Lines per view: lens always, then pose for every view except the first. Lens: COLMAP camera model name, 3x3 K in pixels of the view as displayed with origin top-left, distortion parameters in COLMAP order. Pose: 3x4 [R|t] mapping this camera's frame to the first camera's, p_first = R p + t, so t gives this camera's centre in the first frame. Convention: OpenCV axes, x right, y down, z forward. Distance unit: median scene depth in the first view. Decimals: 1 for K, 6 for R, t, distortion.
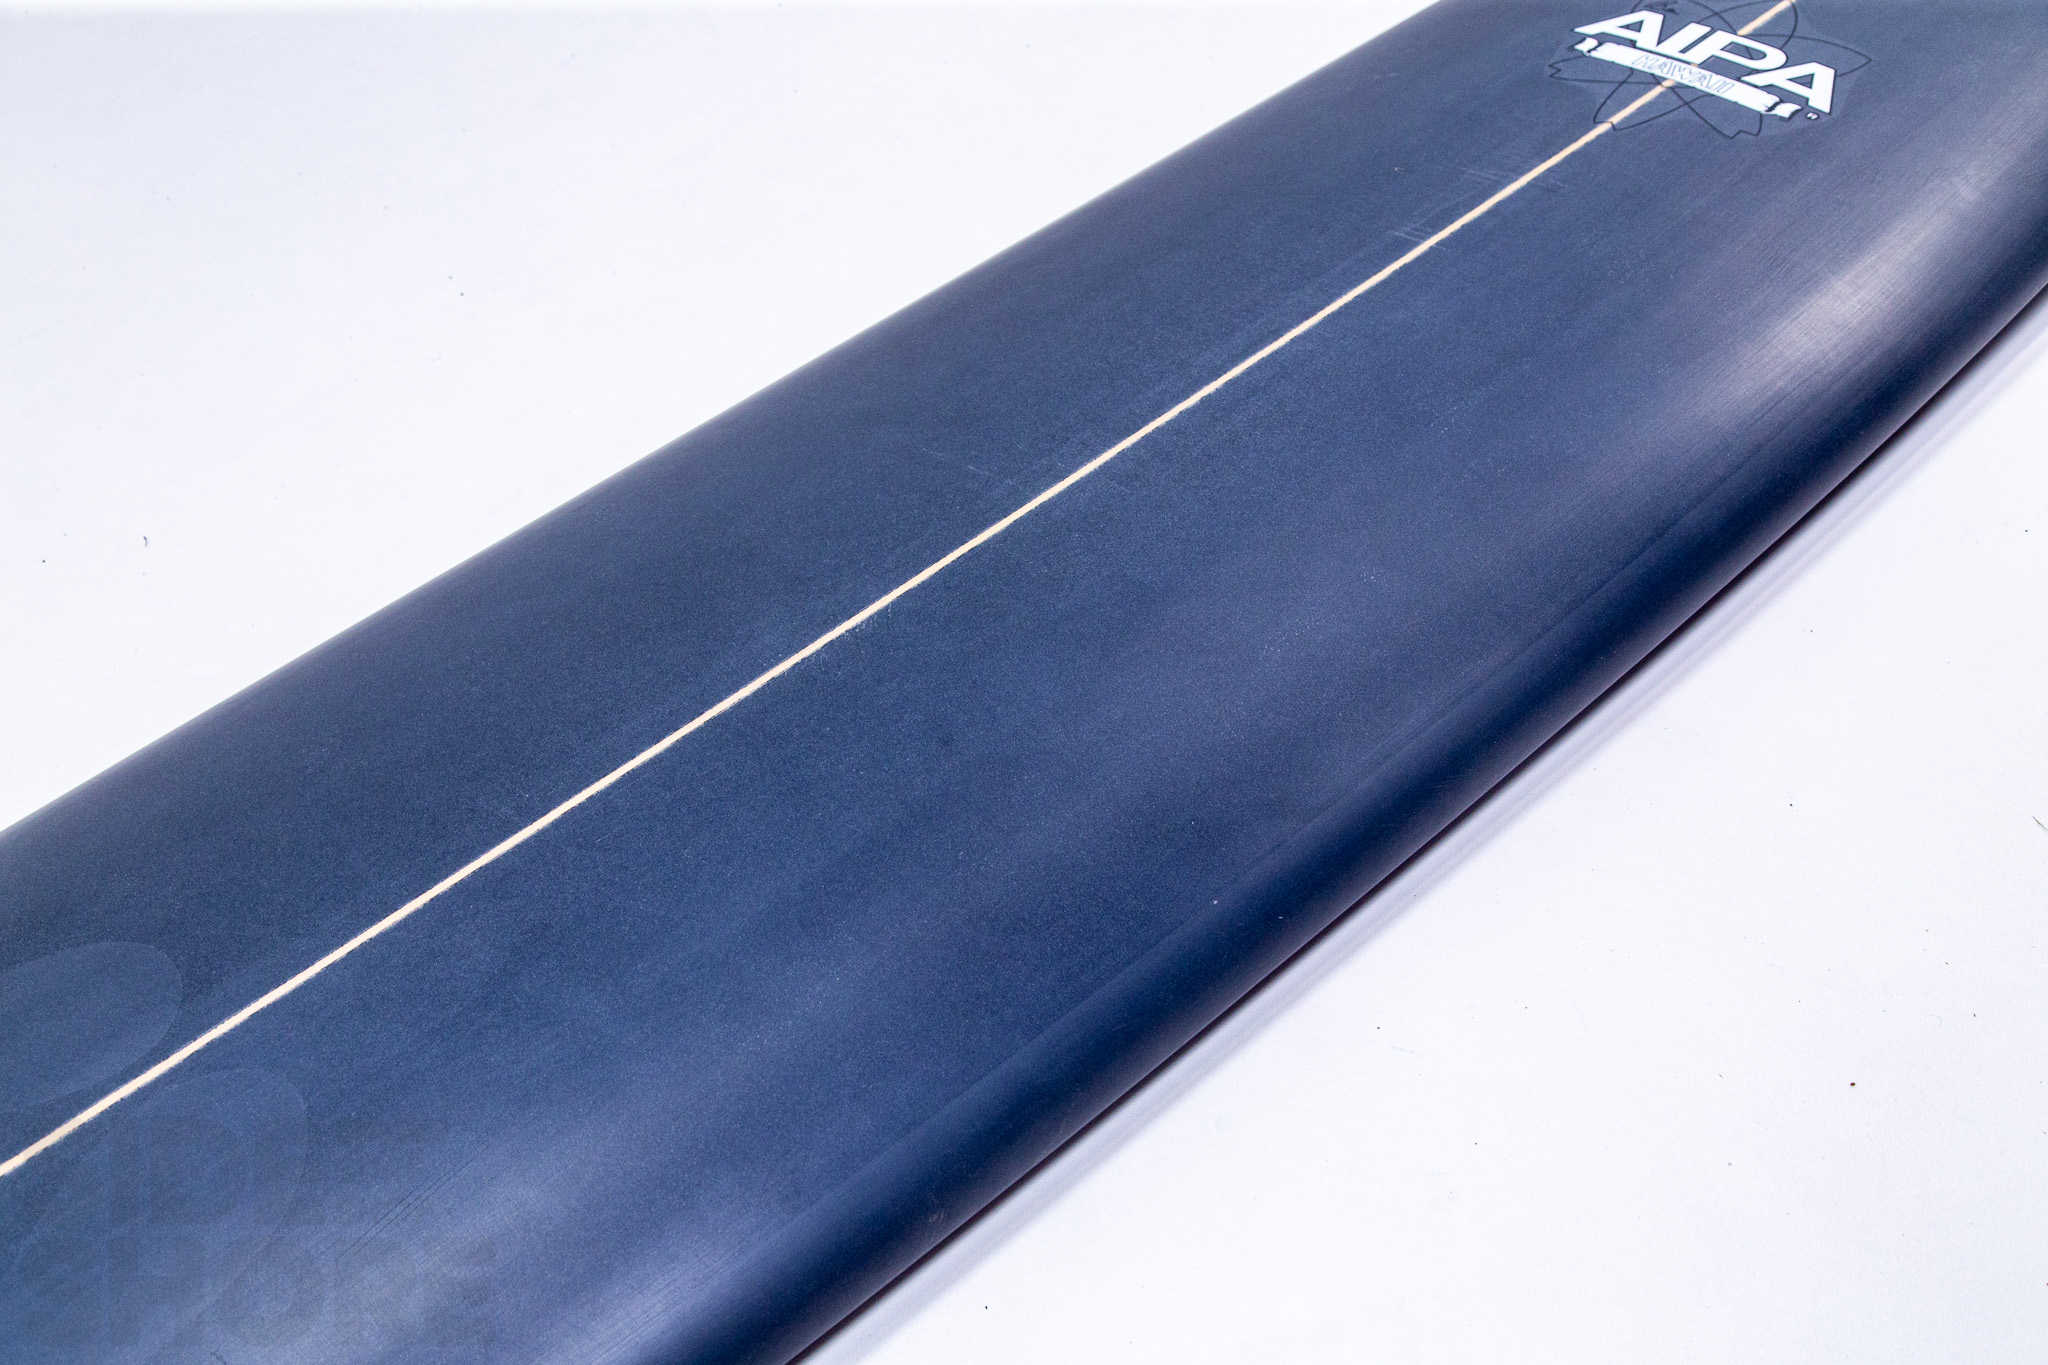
lens RADIAL K [[2679.7, 0, 1024.0], [0, 2679.7, 682.5], [0, 0, 1]] dist [-0.024011, -0.028738]
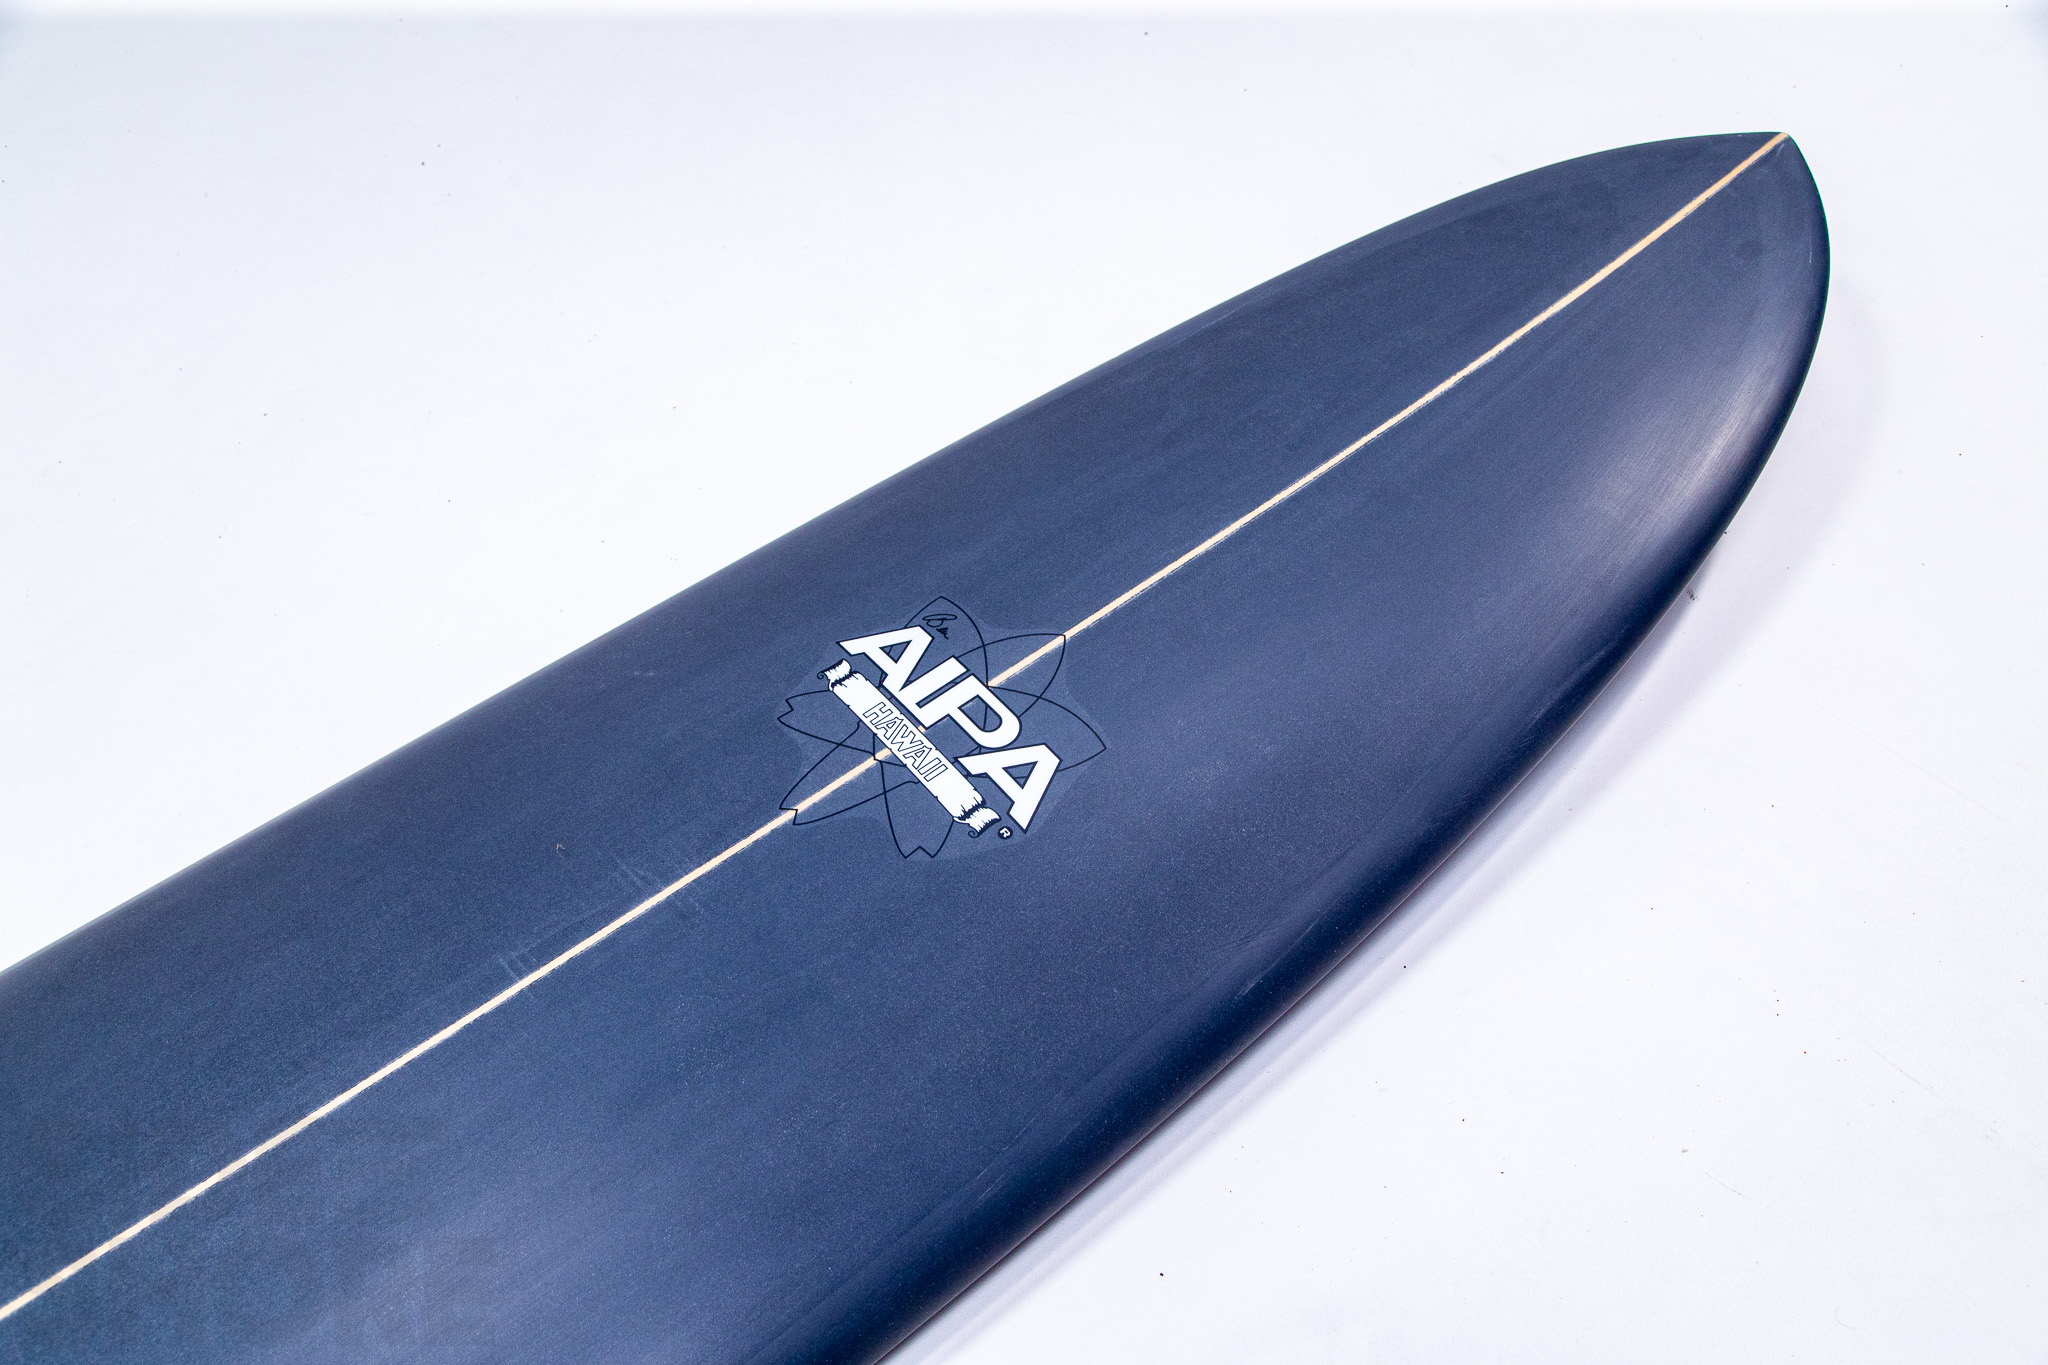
lens RADIAL K [[1879.6, 0, 1024.0], [0, 1879.6, 682.5], [0, 0, 1]] dist [-0.008629, 0.003136]
pose [[0.992271, 0.085531, -0.089908, 0.345506], [-0.071487, 0.986214, 0.149233, -0.348843], [0.101433, -0.141653, 0.984706, 0.370356]]
